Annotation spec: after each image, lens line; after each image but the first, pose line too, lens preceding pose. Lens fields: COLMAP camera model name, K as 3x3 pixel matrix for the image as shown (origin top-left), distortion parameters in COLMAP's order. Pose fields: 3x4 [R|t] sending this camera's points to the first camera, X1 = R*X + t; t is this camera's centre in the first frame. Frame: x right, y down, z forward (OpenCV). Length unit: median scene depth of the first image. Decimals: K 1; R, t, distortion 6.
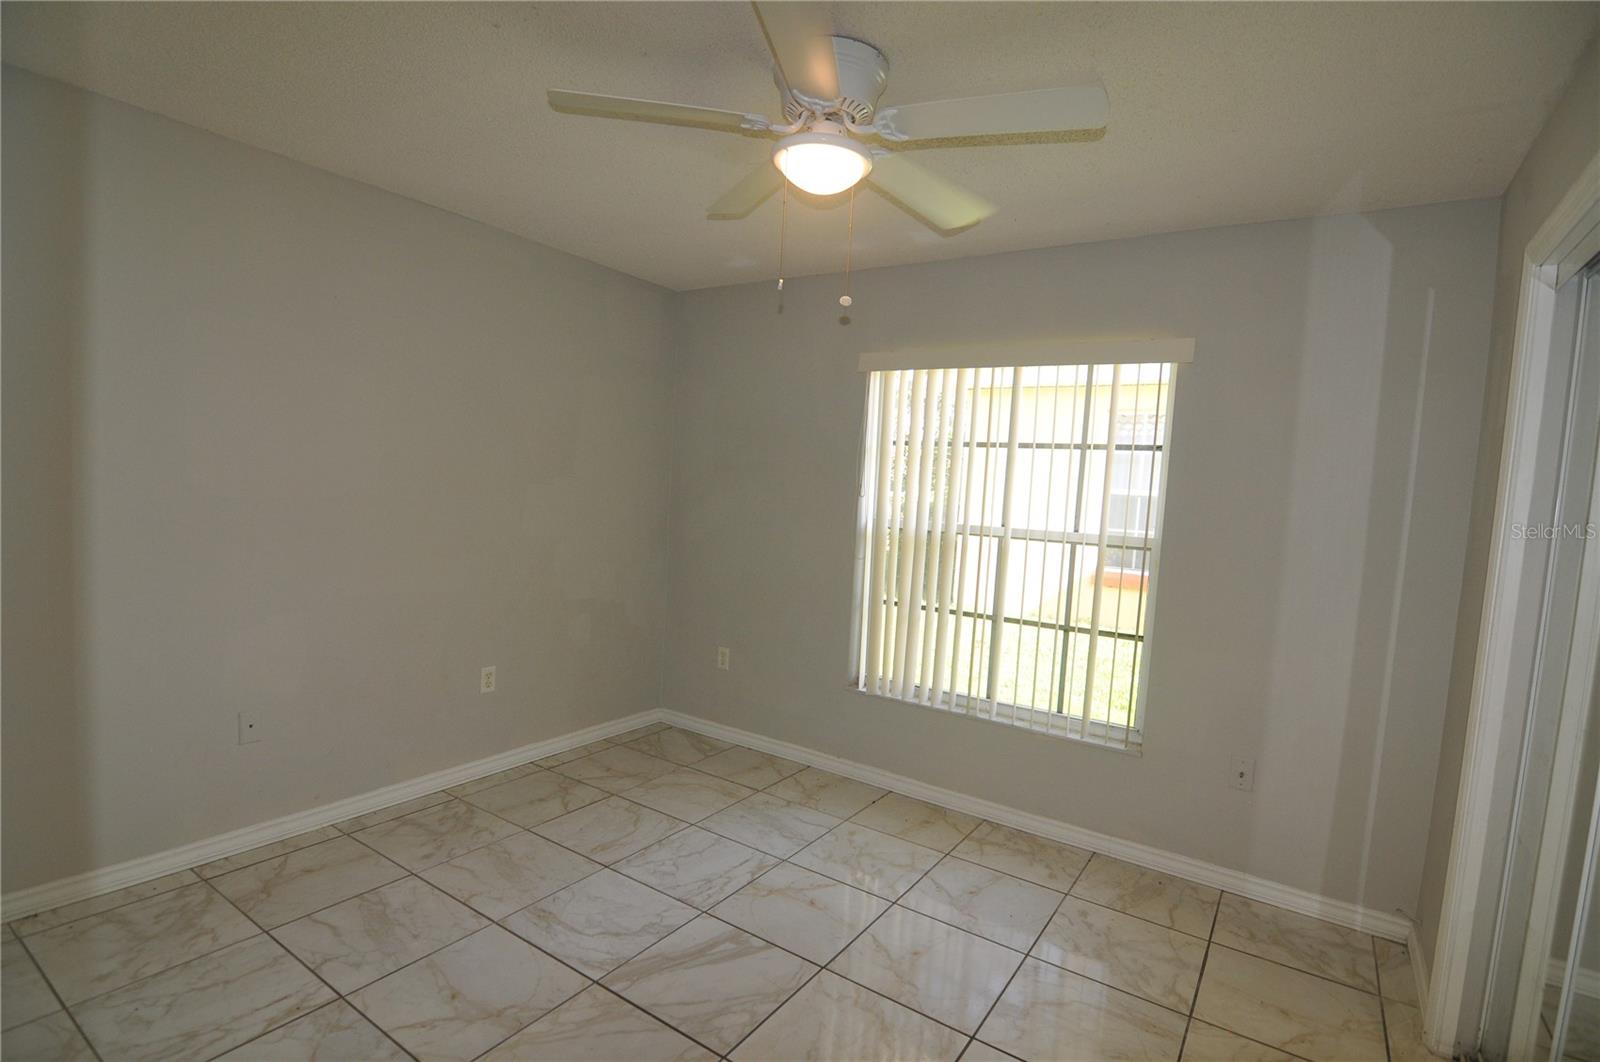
lens RADIAL K [[771.8, 0, 794.2], [0, 771.8, 546.0], [0, 0, 1]] dist [-0.002919, -0.011543]
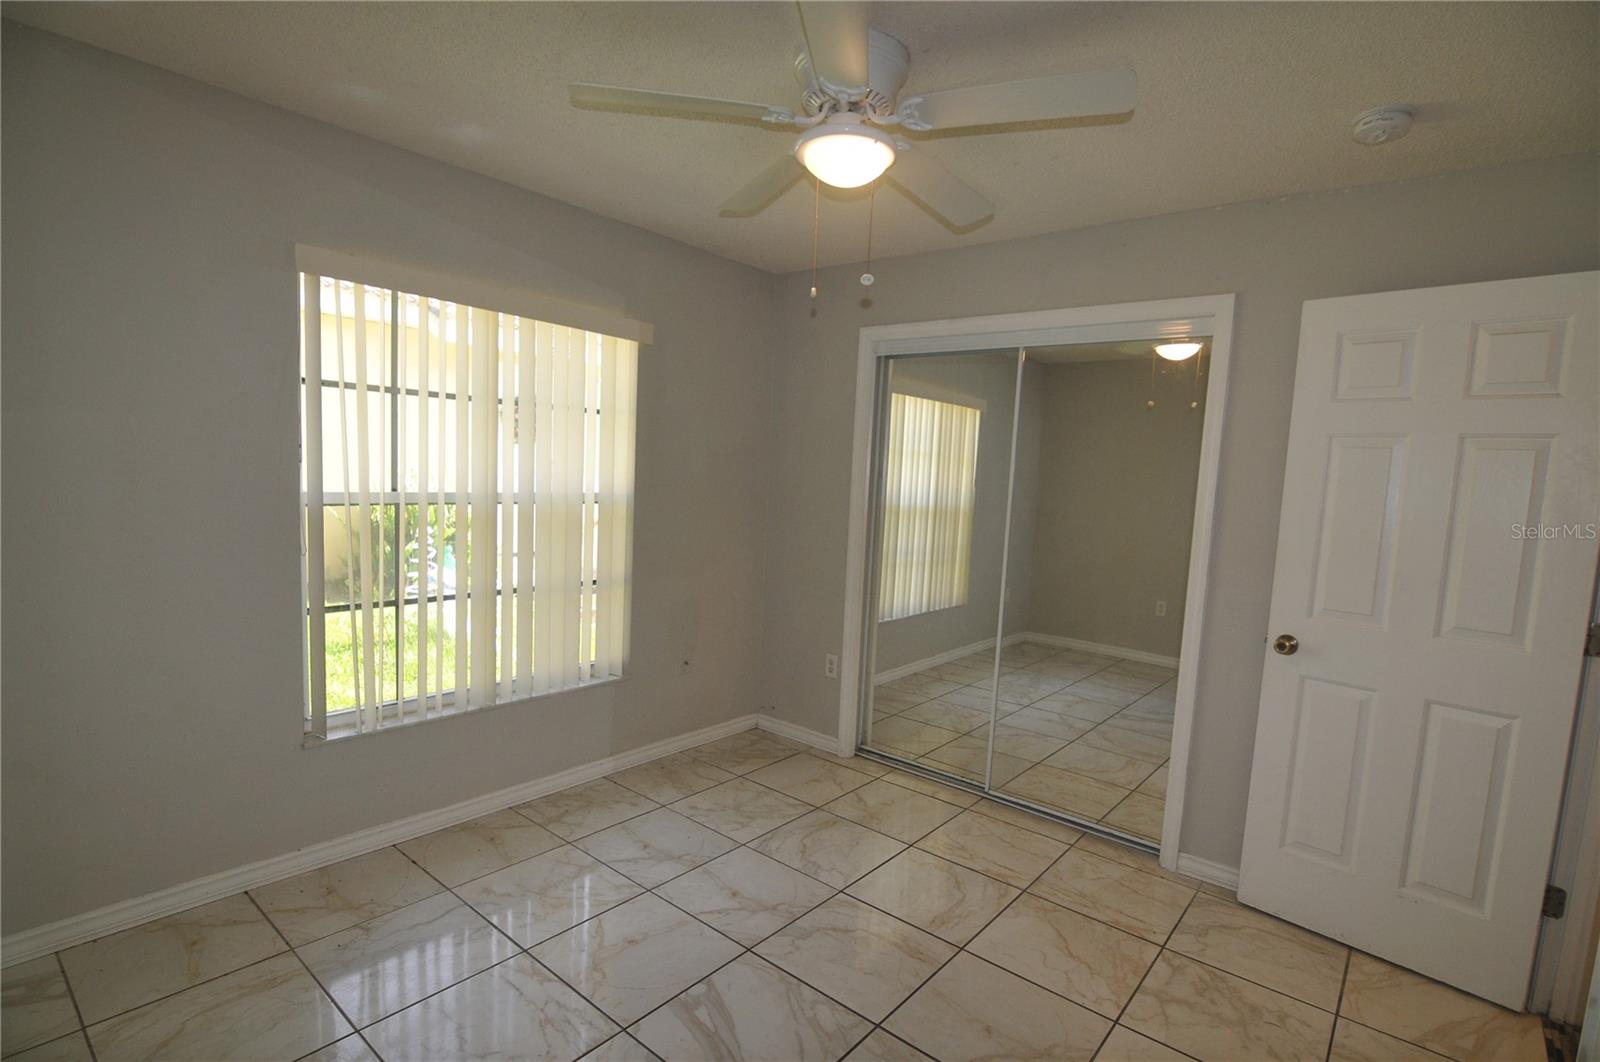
lens RADIAL K [[771.8, 0, 794.2], [0, 771.8, 546.0], [0, 0, 1]] dist [-0.002919, -0.011543]
pose [[0.100915, -0.145987, 0.984126, -0.679825], [0.034943, 0.989085, 0.143140, -0.089859], [-0.994281, 0.019943, 0.104915, 0.646972]]
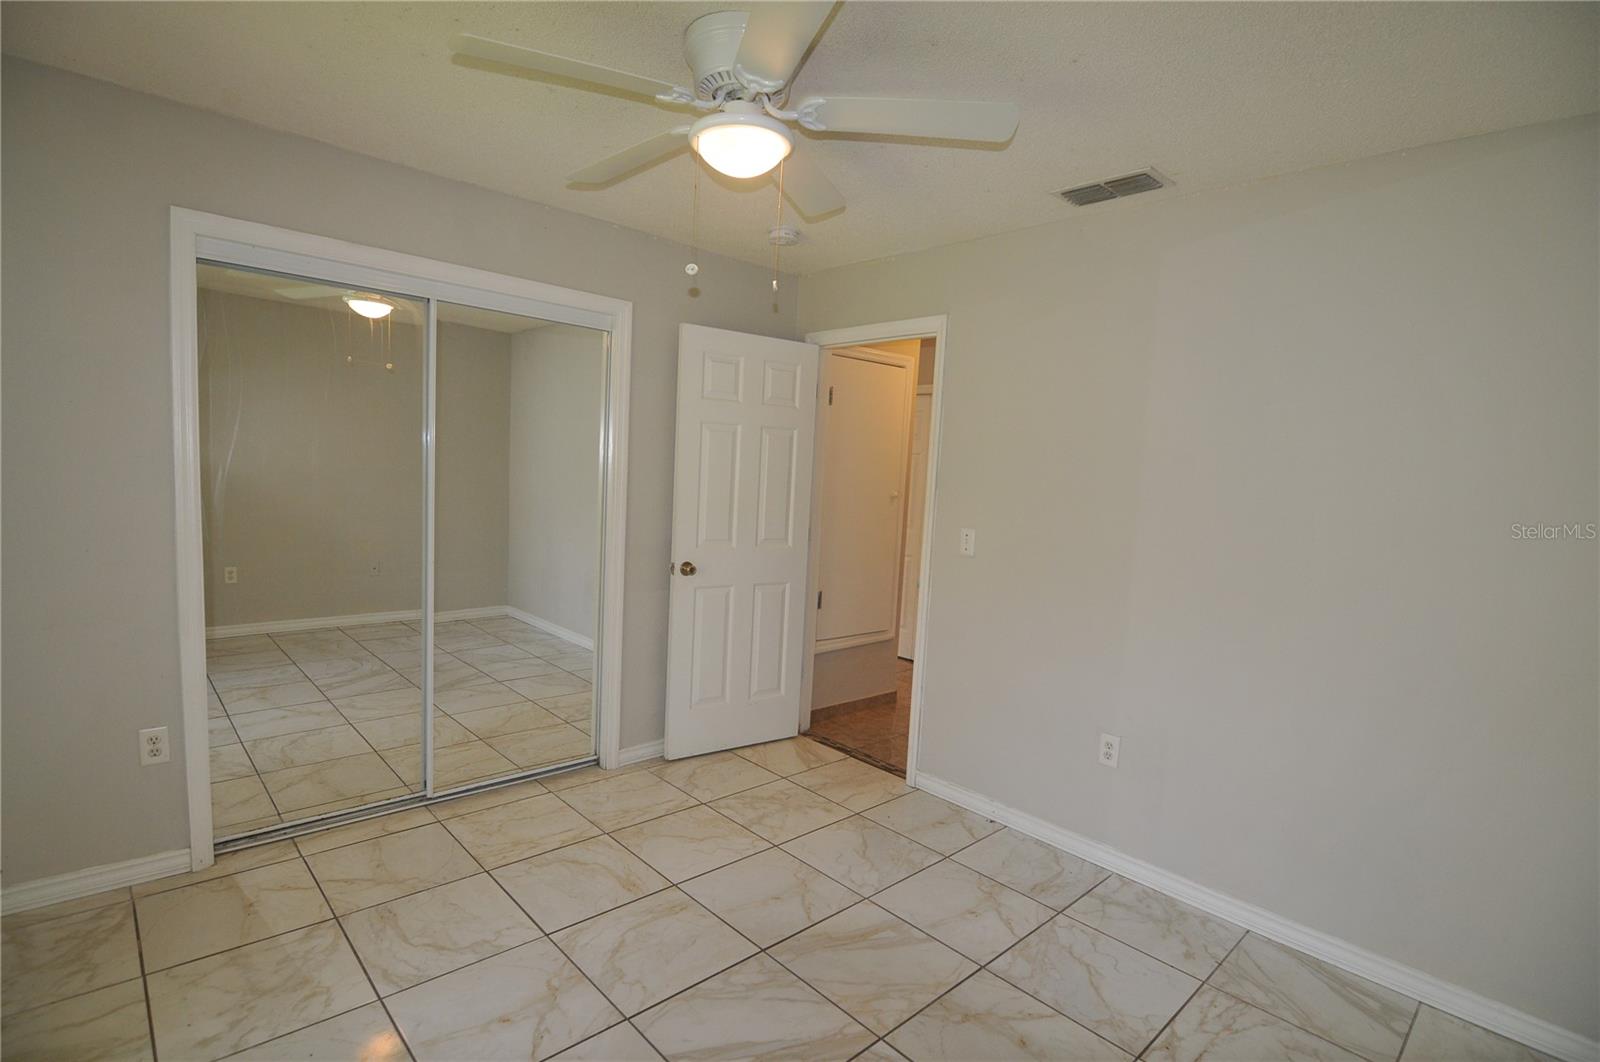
lens RADIAL K [[771.8, 0, 794.2], [0, 771.8, 546.0], [0, 0, 1]] dist [-0.002919, -0.011543]
pose [[-0.968330, -0.129828, 0.213264, -0.205394], [-0.088534, 0.977215, 0.192905, -0.126082], [-0.233449, 0.167915, -0.957761, 1.332931]]
